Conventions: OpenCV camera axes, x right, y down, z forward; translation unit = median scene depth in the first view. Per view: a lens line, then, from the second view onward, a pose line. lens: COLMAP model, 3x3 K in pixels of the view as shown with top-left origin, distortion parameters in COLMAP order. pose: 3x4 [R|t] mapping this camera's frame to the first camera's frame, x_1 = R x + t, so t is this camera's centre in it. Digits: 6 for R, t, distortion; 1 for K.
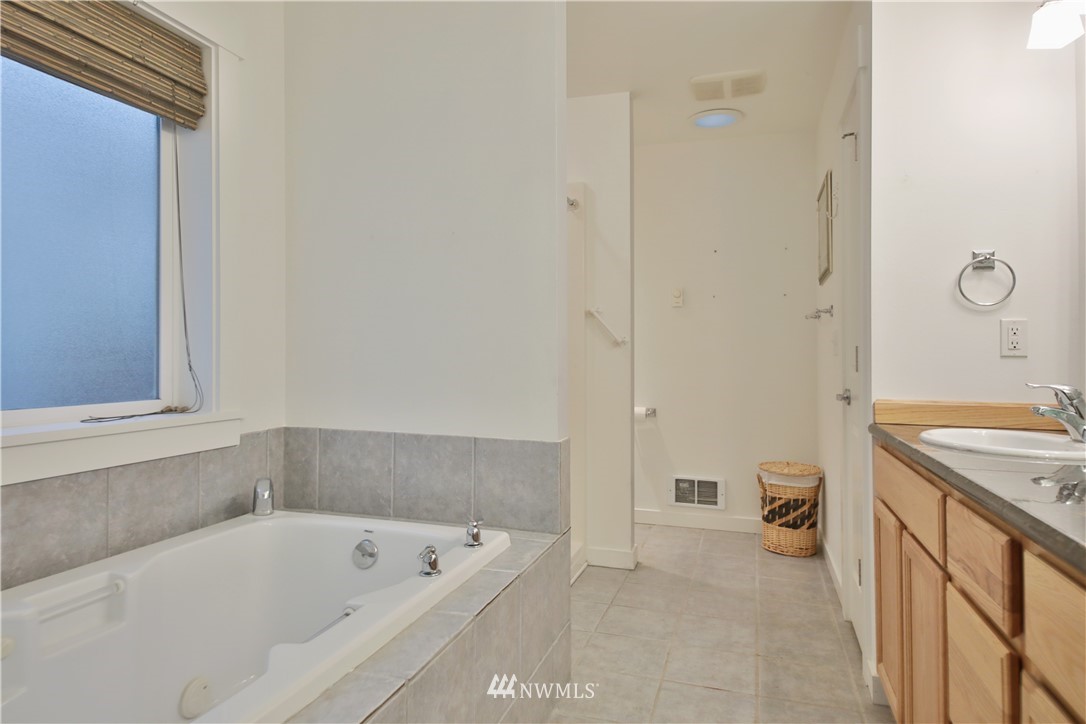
lens RADIAL K [[652.0, 0, 543.5], [0, 652.0, 348.6], [0, 0, 1]] dist [0.048360, -0.062979]
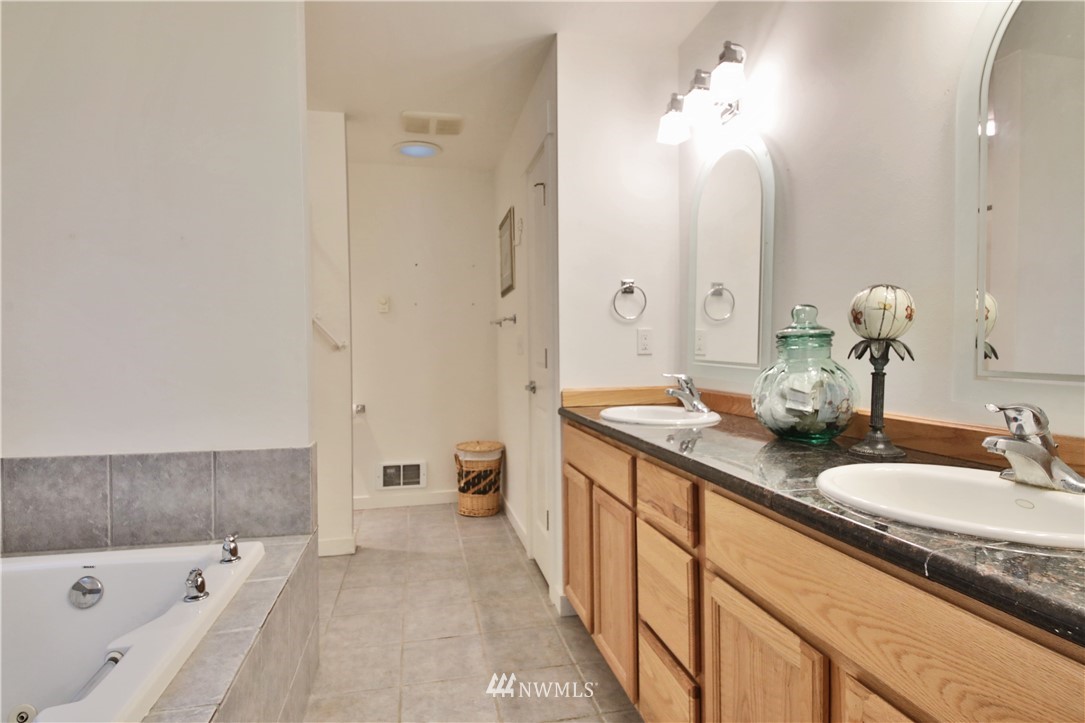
lens RADIAL K [[581.8, 0, 542.5], [0, 581.8, 361.5], [0, 0, 1]] dist [0.024010, -0.040373]
pose [[0.865311, -0.031607, 0.500238, -0.107729], [0.016959, 0.999285, 0.033803, -0.017595], [-0.500948, -0.020767, 0.865228, 0.006412]]
